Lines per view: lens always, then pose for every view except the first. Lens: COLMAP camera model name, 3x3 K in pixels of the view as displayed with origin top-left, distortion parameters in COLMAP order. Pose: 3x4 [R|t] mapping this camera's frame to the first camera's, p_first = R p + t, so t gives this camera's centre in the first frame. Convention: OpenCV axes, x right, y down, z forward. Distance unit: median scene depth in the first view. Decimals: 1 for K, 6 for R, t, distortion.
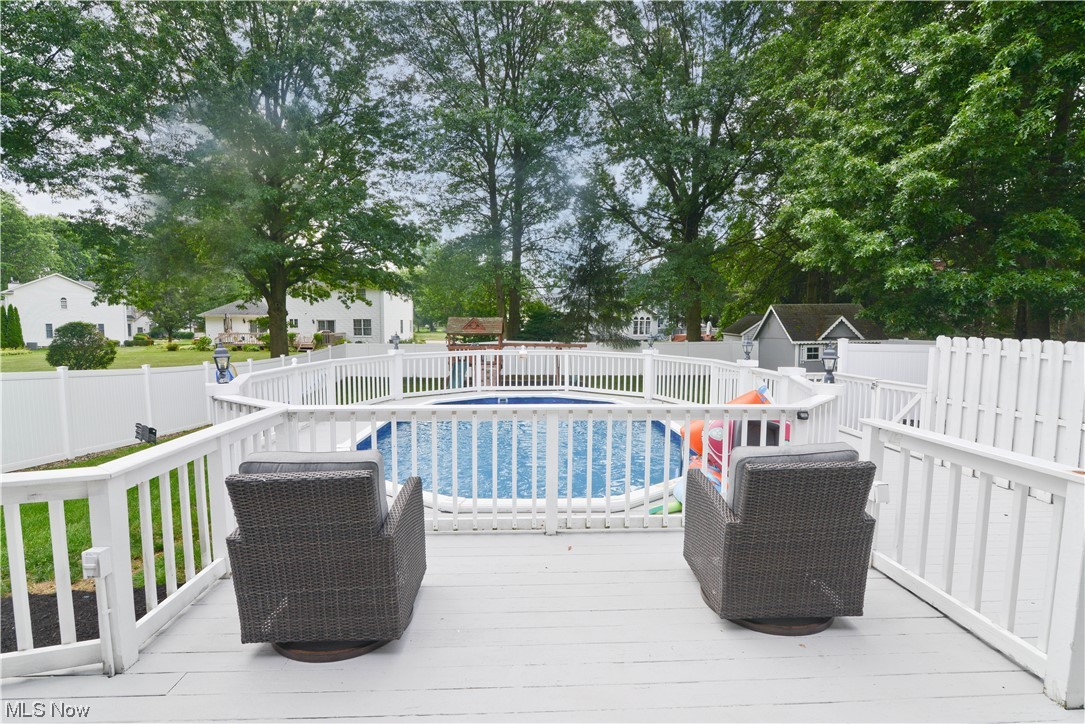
lens RADIAL K [[503.6, 0, 544.7], [0, 503.6, 363.8], [0, 0, 1]] dist [-0.015177, -0.001861]
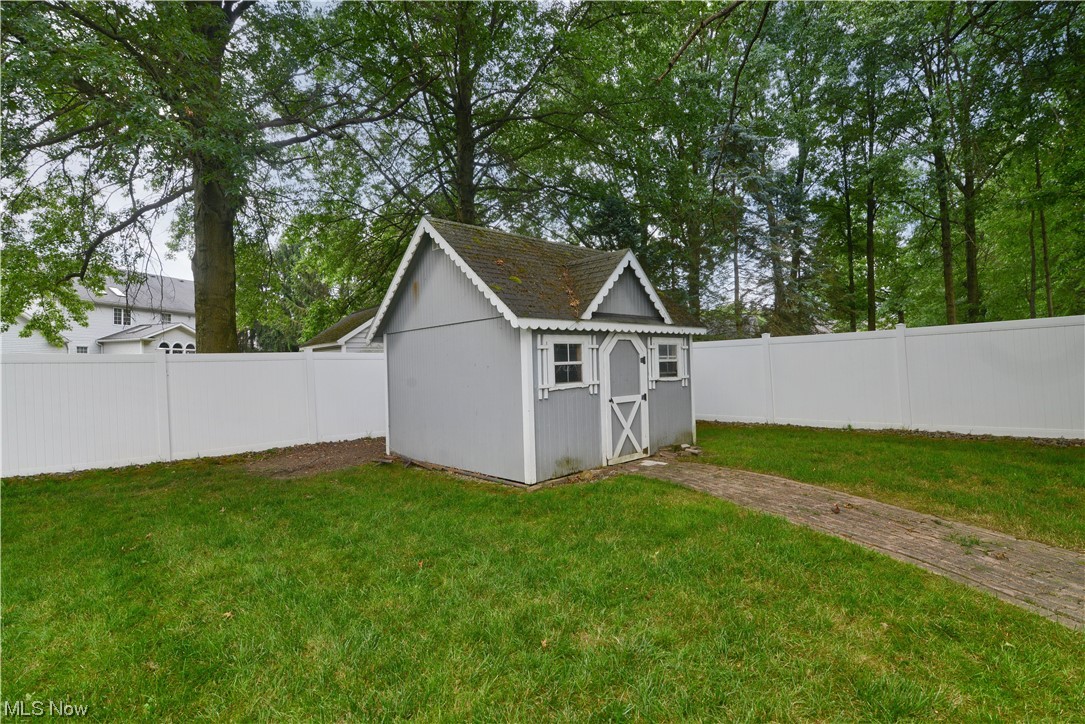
lens RADIAL K [[546.6, 0, 543.4], [0, 546.6, 363.7], [0, 0, 1]] dist [-0.026155, -0.001533]
pose [[0.752389, -0.003667, 0.658708, 0.307169], [0.059863, 0.996227, -0.062831, -0.000659], [-0.655993, 0.086706, 0.749770, 0.766397]]
